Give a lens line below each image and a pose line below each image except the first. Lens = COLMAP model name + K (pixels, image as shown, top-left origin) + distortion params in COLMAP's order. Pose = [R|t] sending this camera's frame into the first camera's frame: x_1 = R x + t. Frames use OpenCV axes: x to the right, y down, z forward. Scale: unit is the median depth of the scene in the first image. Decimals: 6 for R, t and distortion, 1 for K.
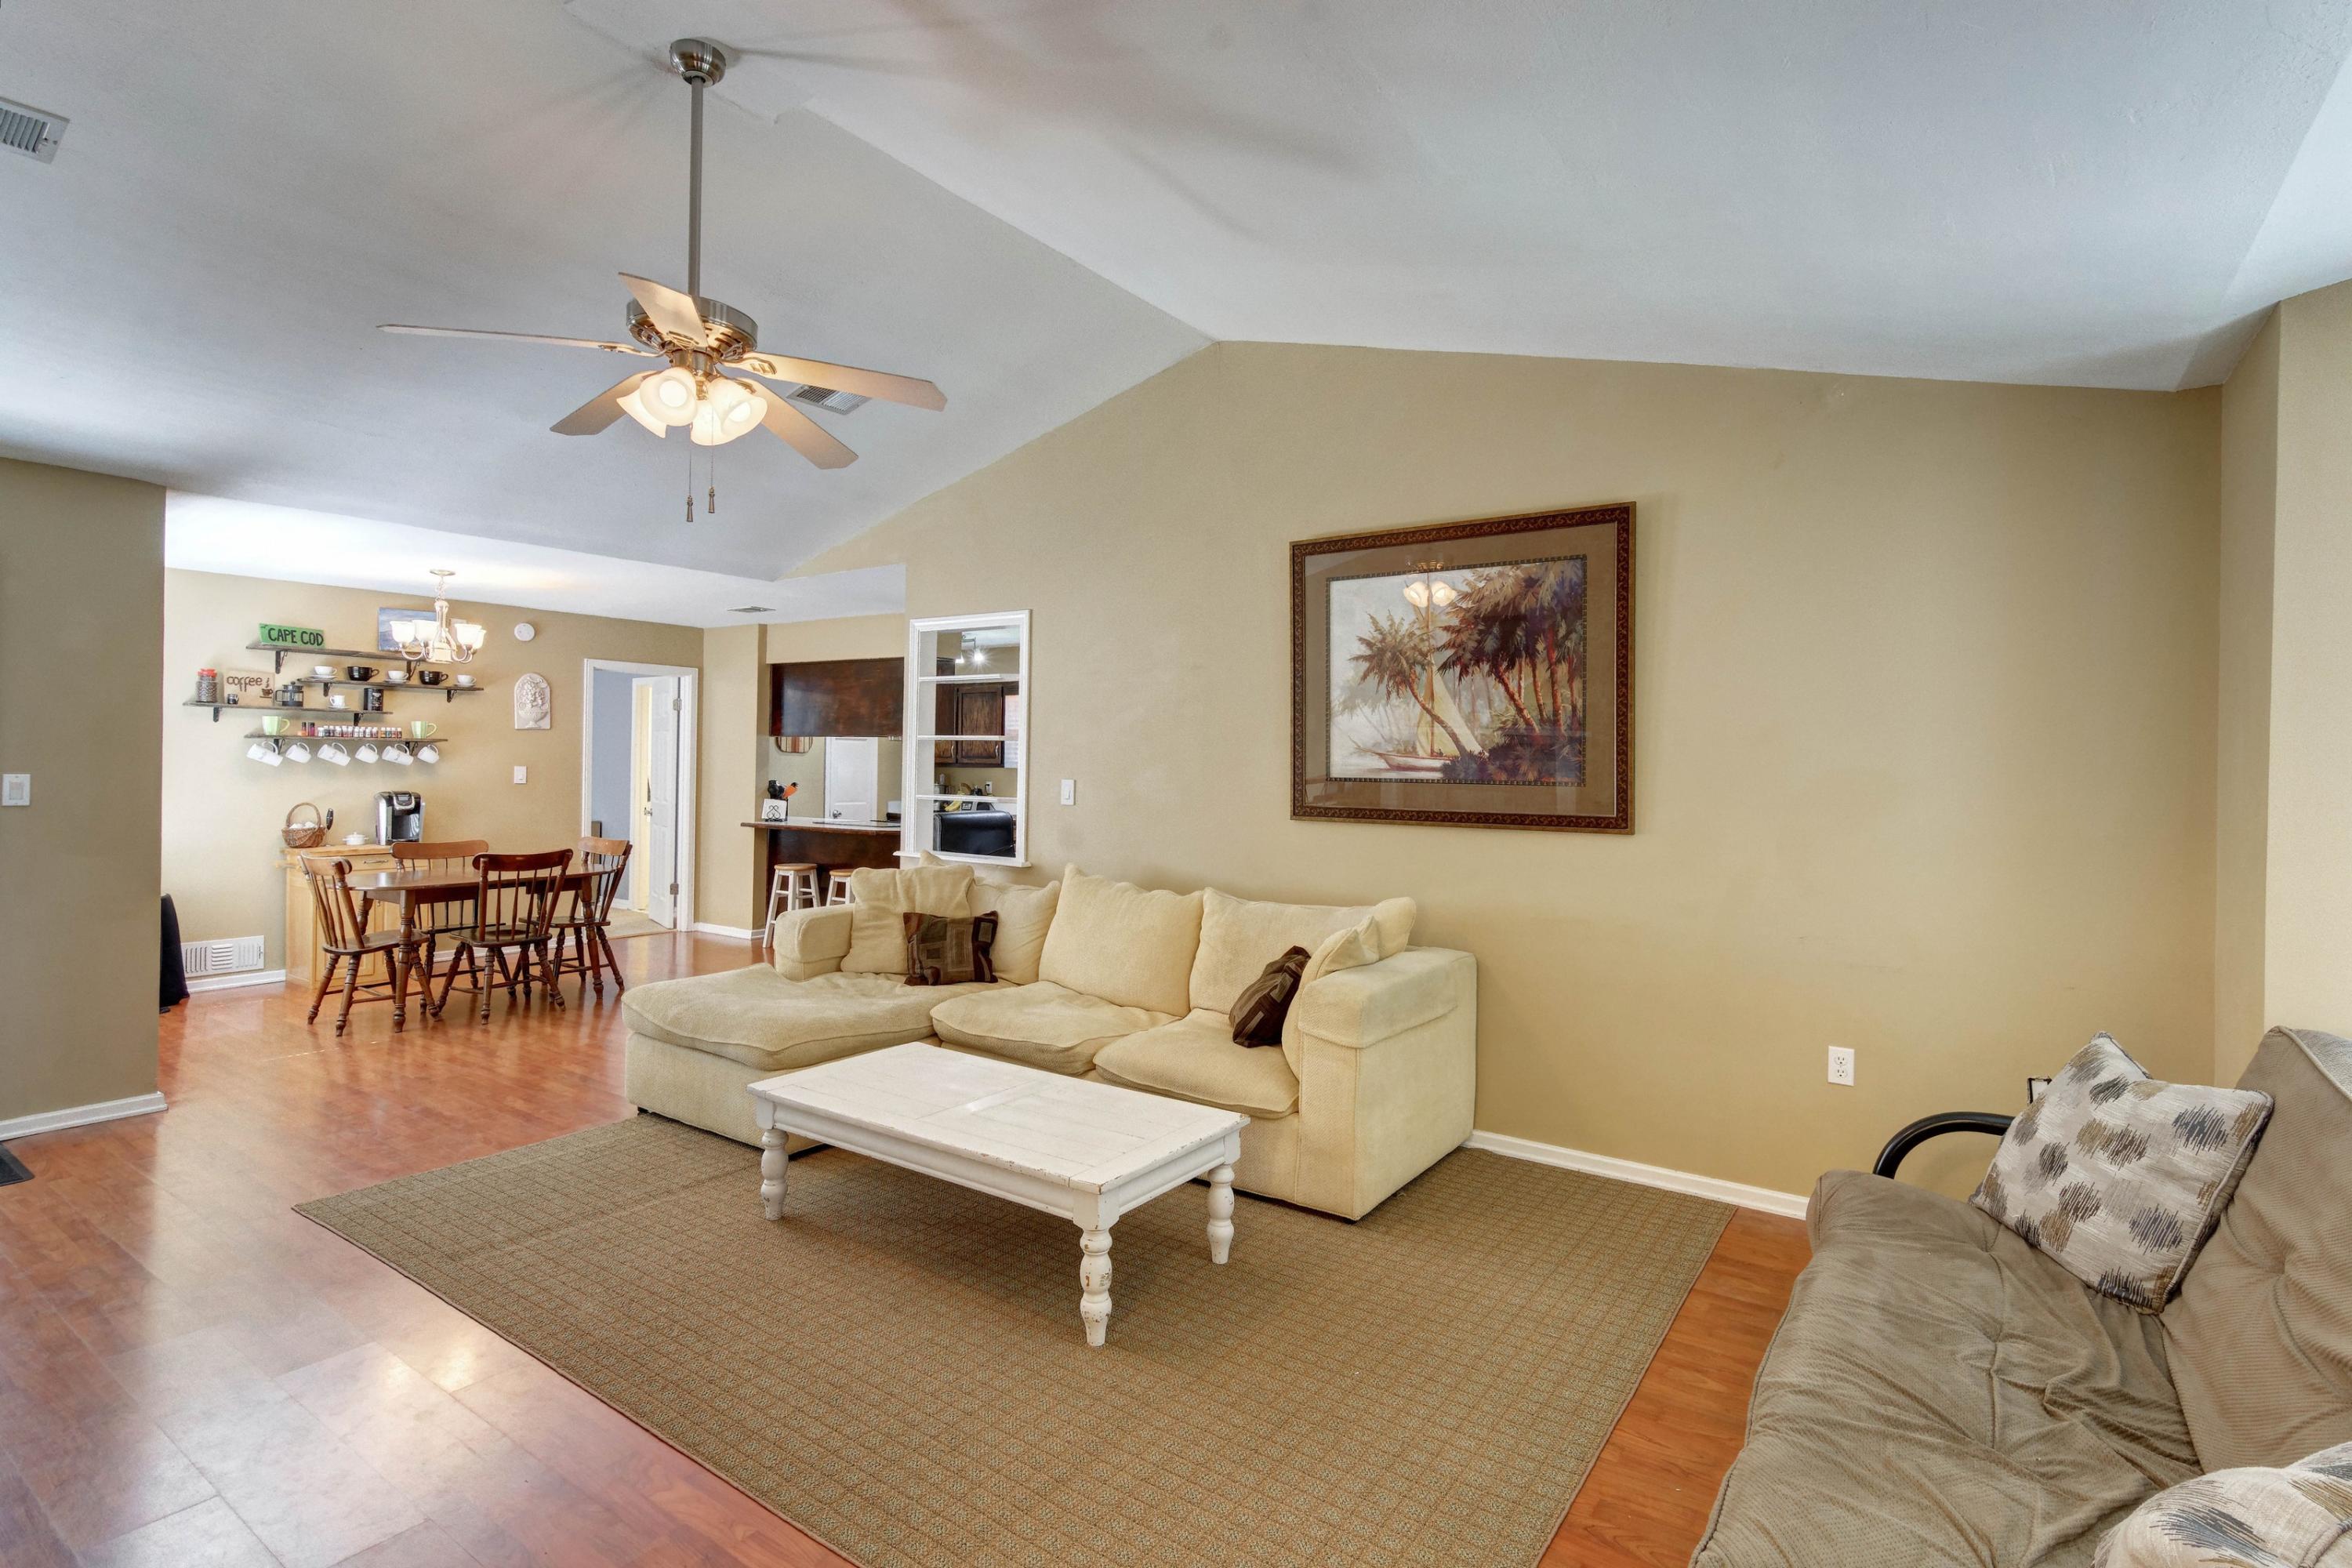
lens RADIAL K [[1144.9, 0, 1188.7], [0, 1144.9, 757.1], [0, 0, 1]] dist [0.005243, -0.002434]
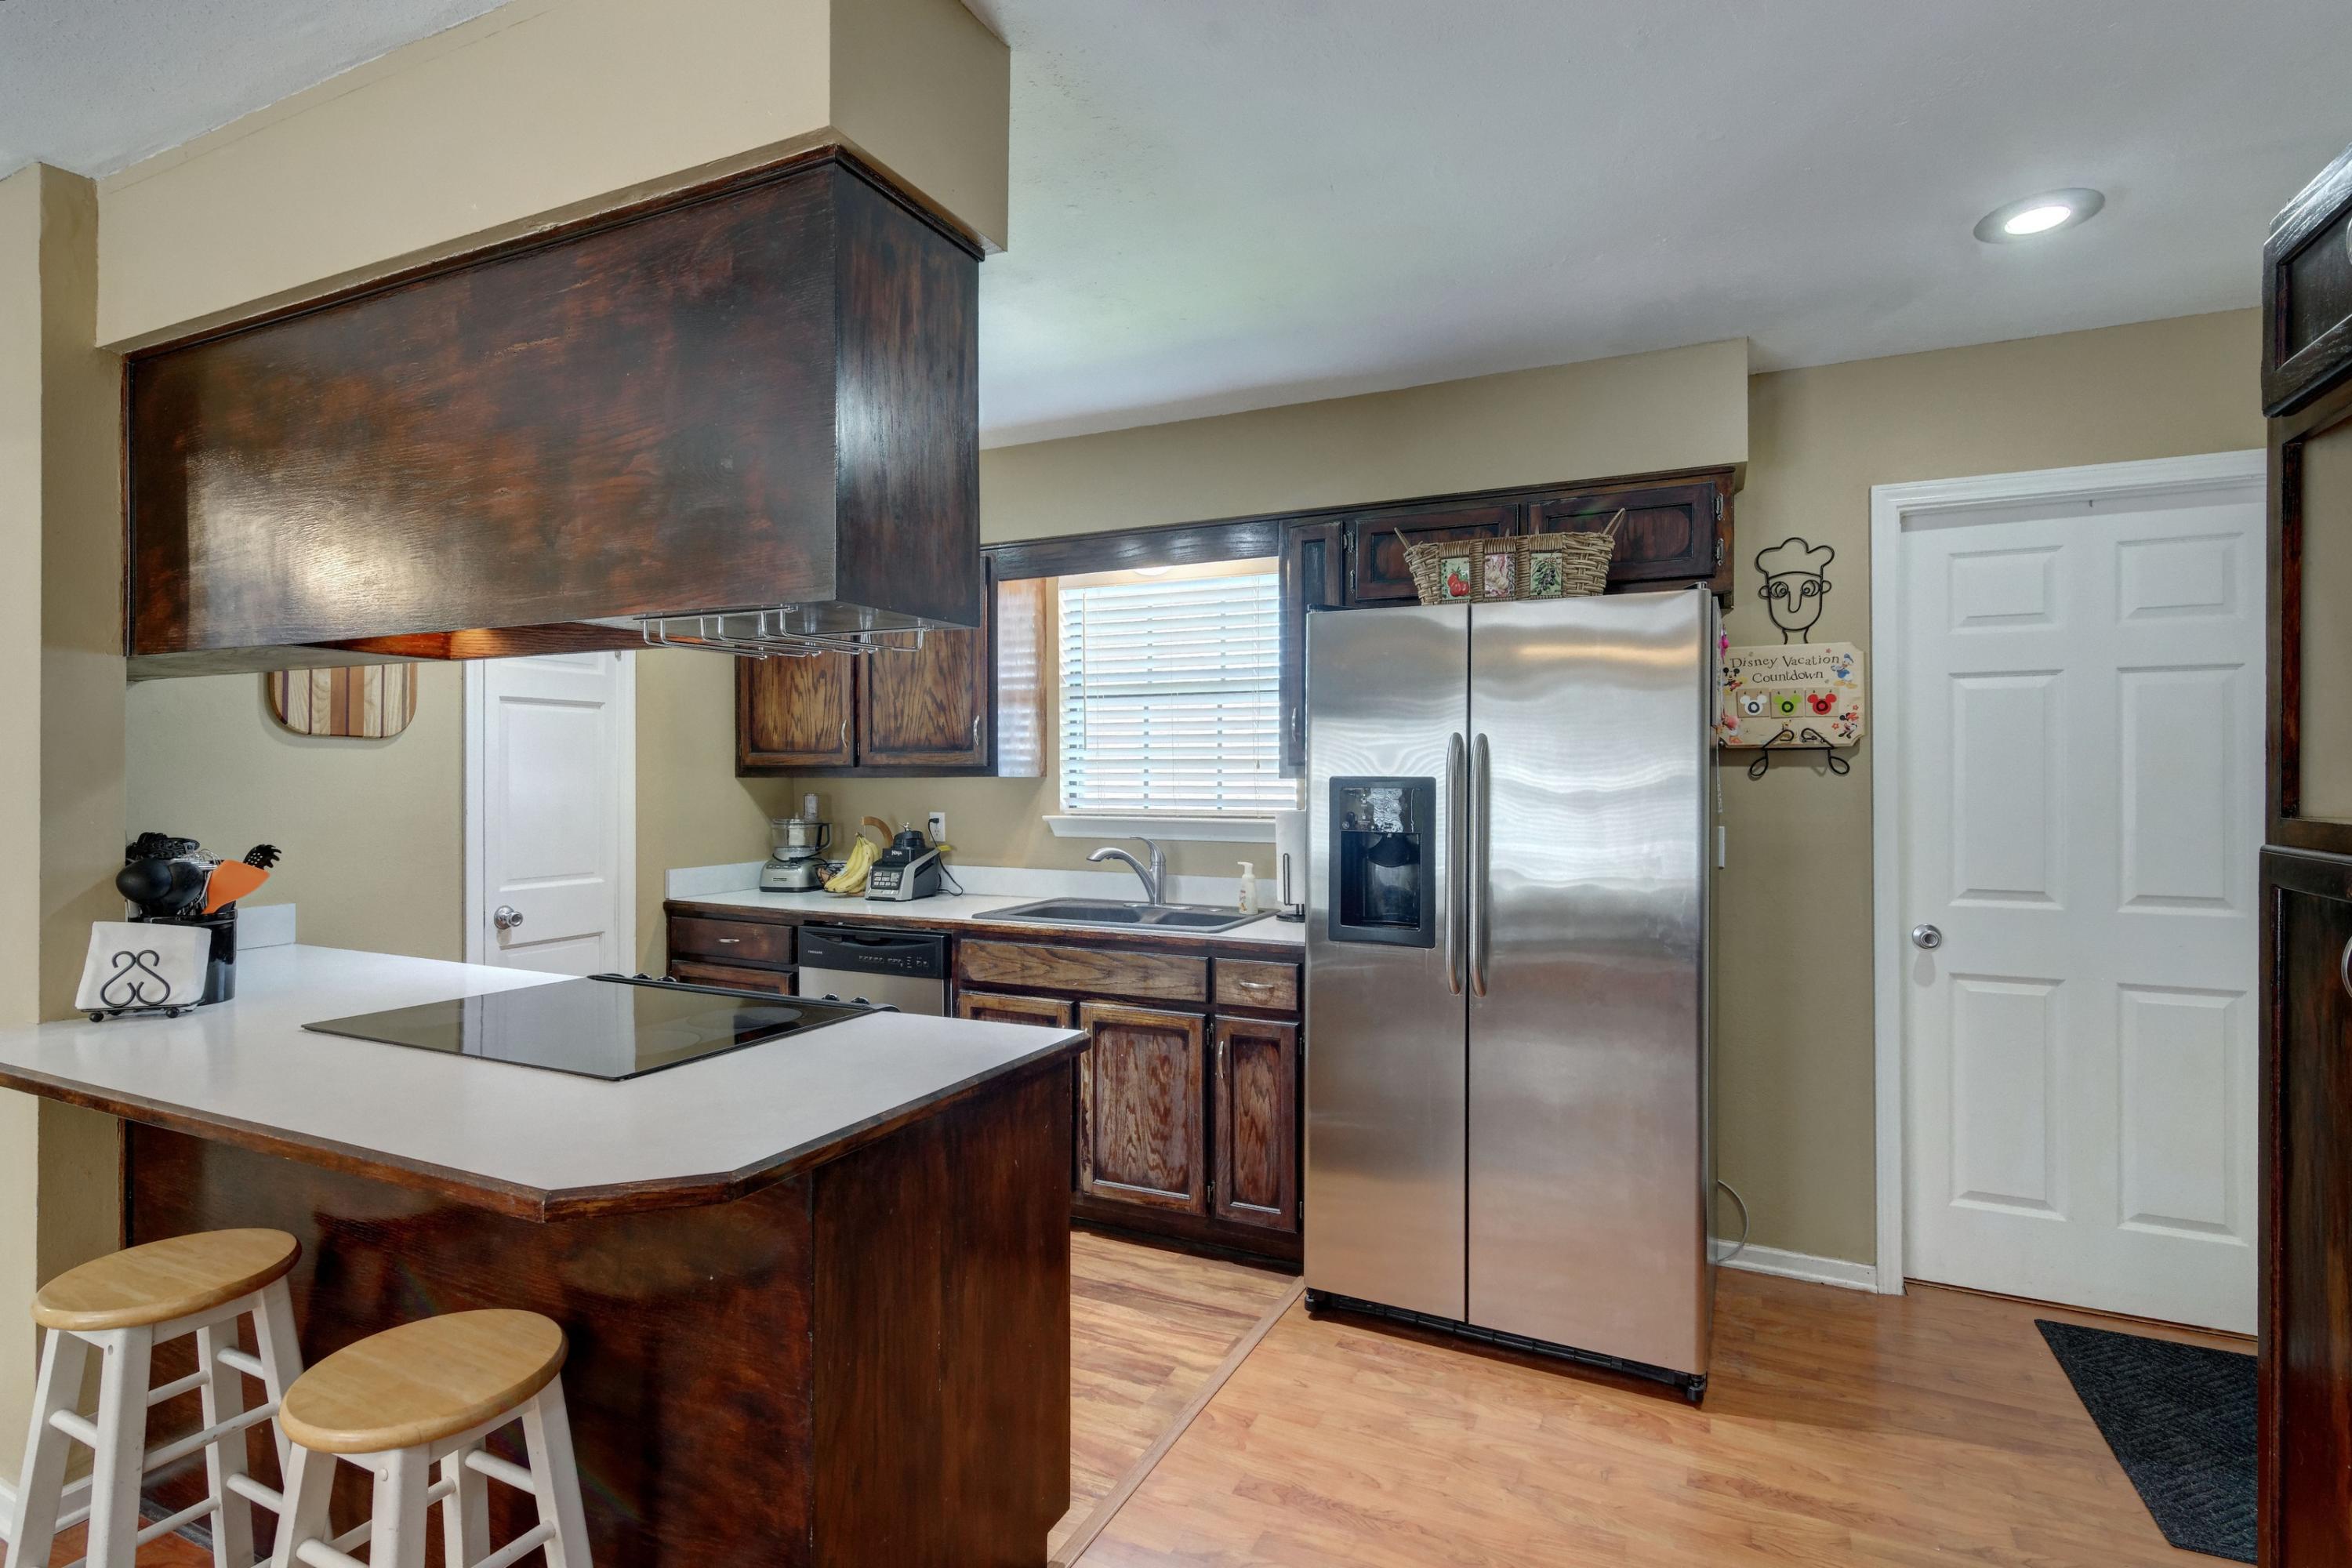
lens RADIAL K [[1144.9, 0, 1199.9], [0, 1144.9, 768.1], [0, 0, 1]] dist [0.005243, -0.002434]
pose [[0.986939, -0.012240, 0.160632, -0.254571], [0.011535, 0.999919, 0.005319, 0.008724], [-0.160684, -0.003397, 0.987000, 1.017228]]
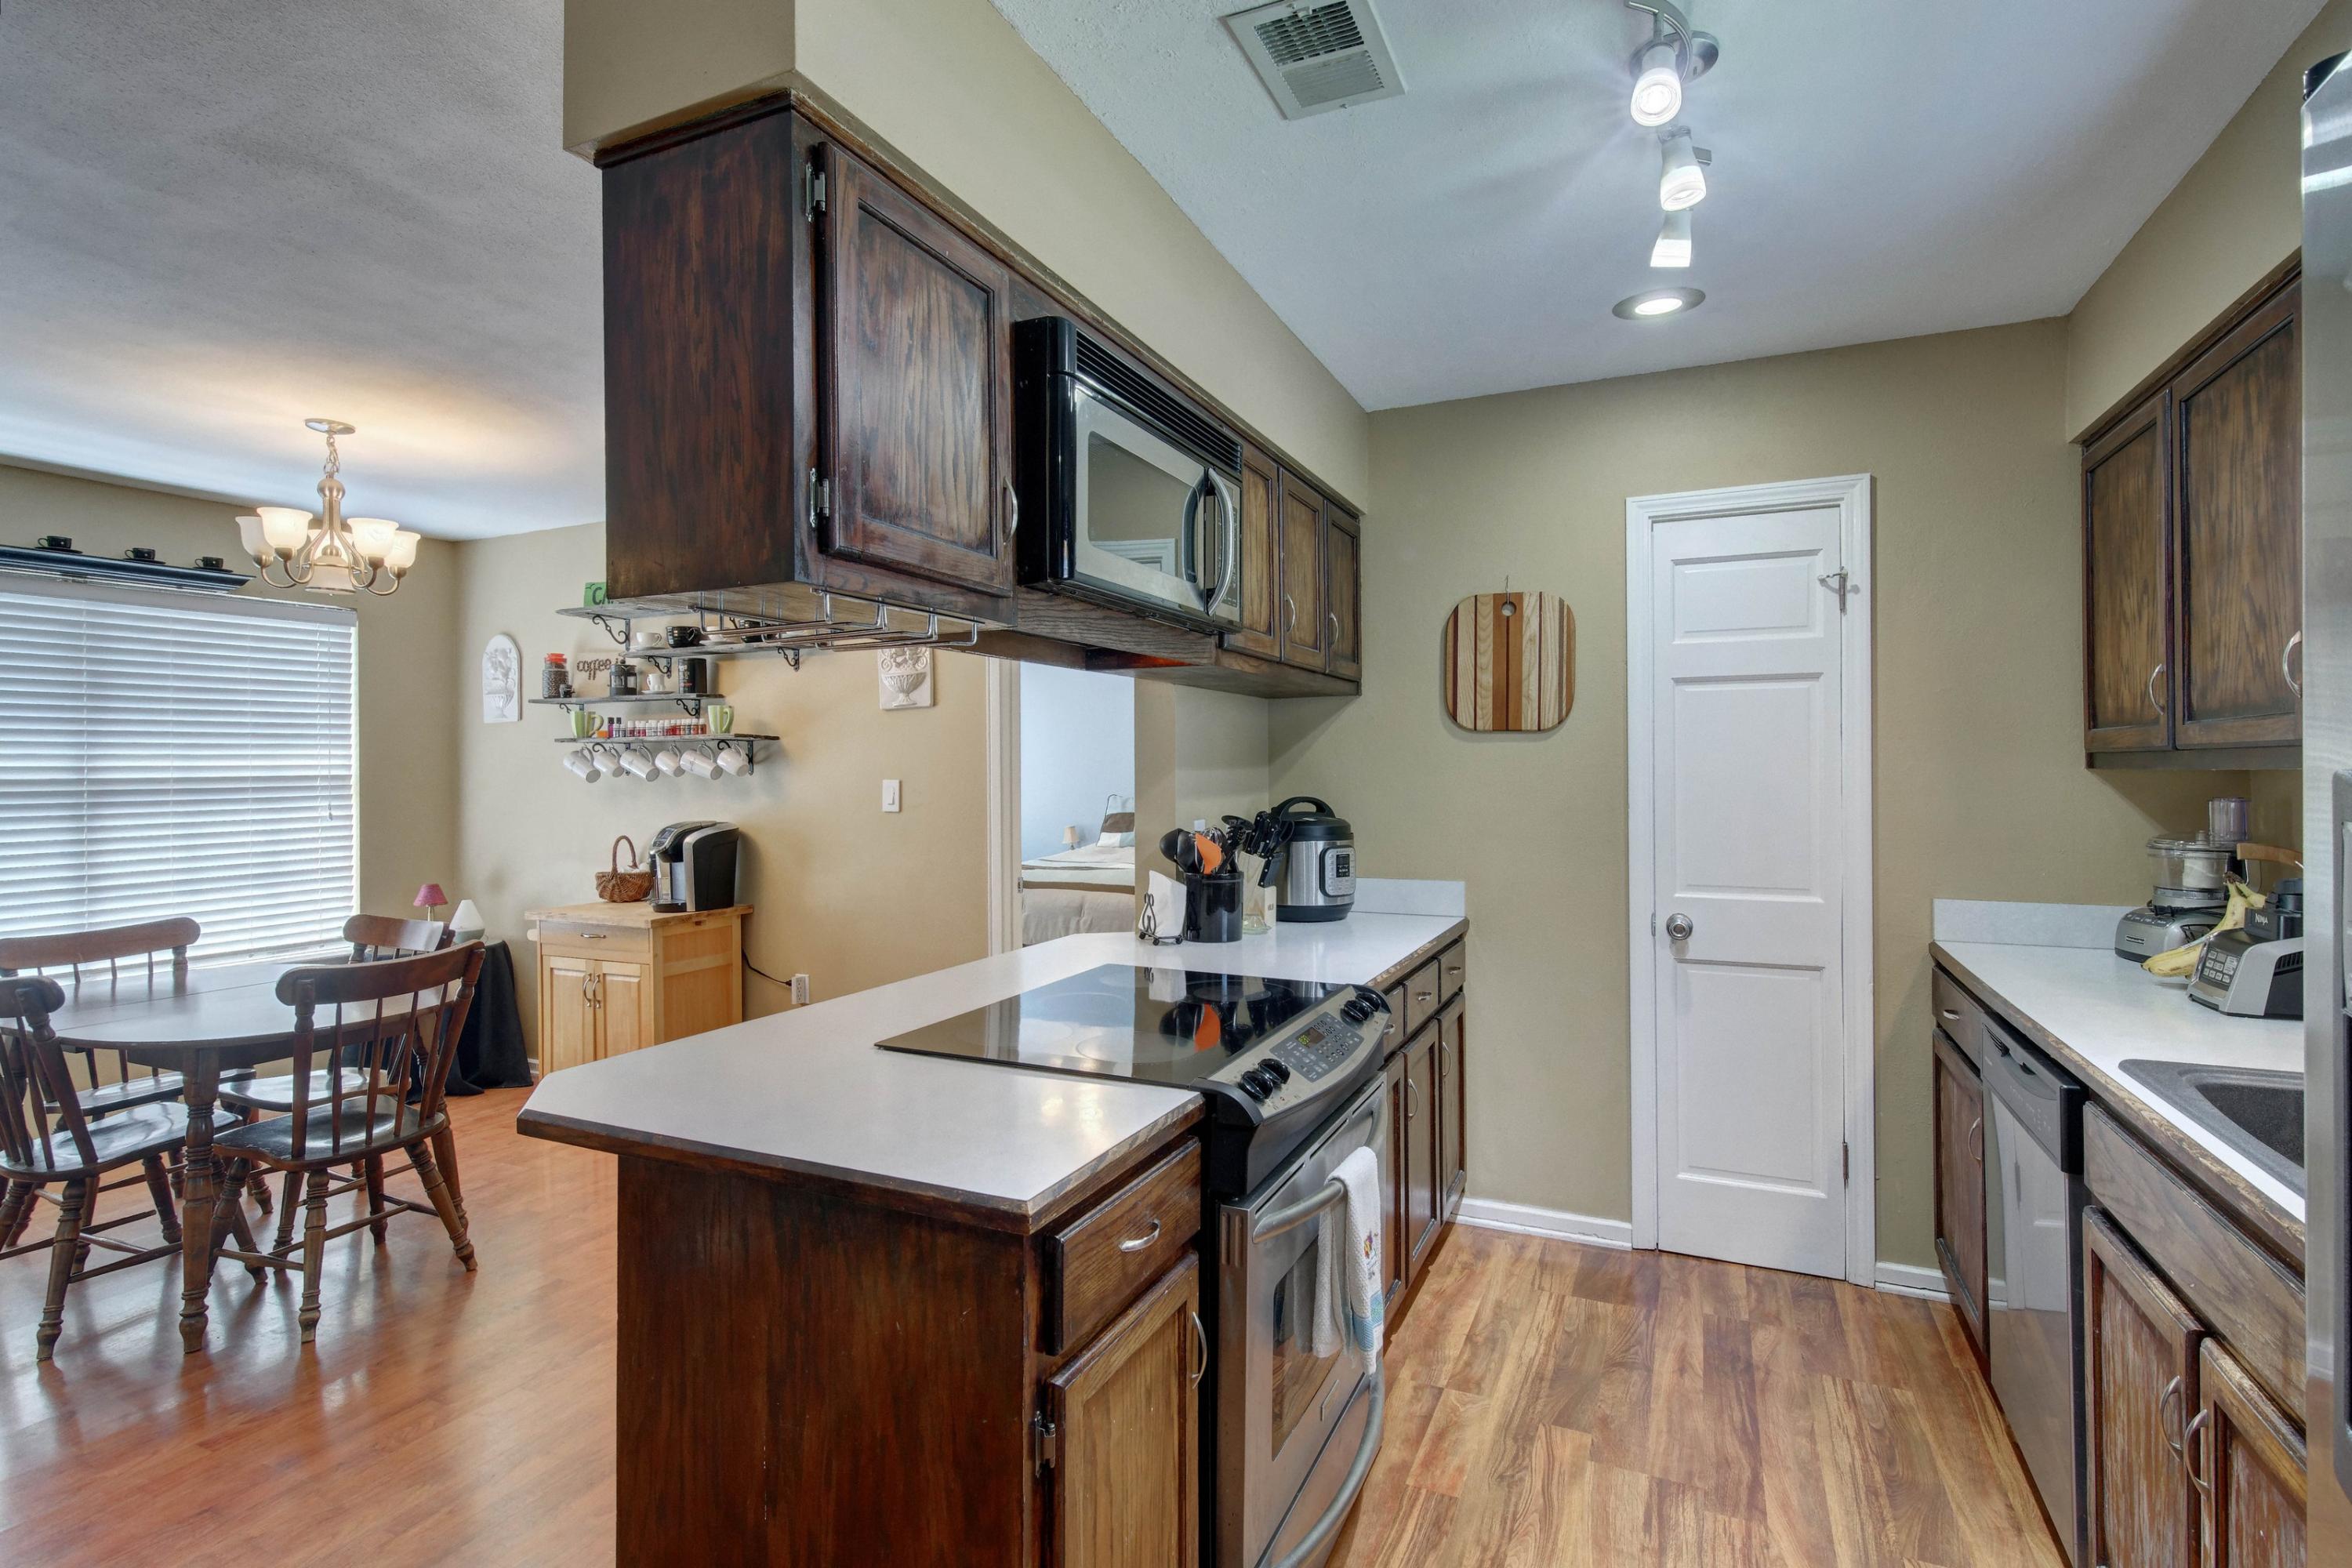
lens RADIAL K [[1144.9, 0, 1175.6], [0, 1144.9, 761.2], [0, 0, 1]] dist [0.005243, -0.002434]
pose [[0.176969, -0.018901, -0.984035, -0.047602], [0.016445, 0.999733, -0.016245, 0.013366], [0.984079, -0.013307, 0.177232, 1.319457]]
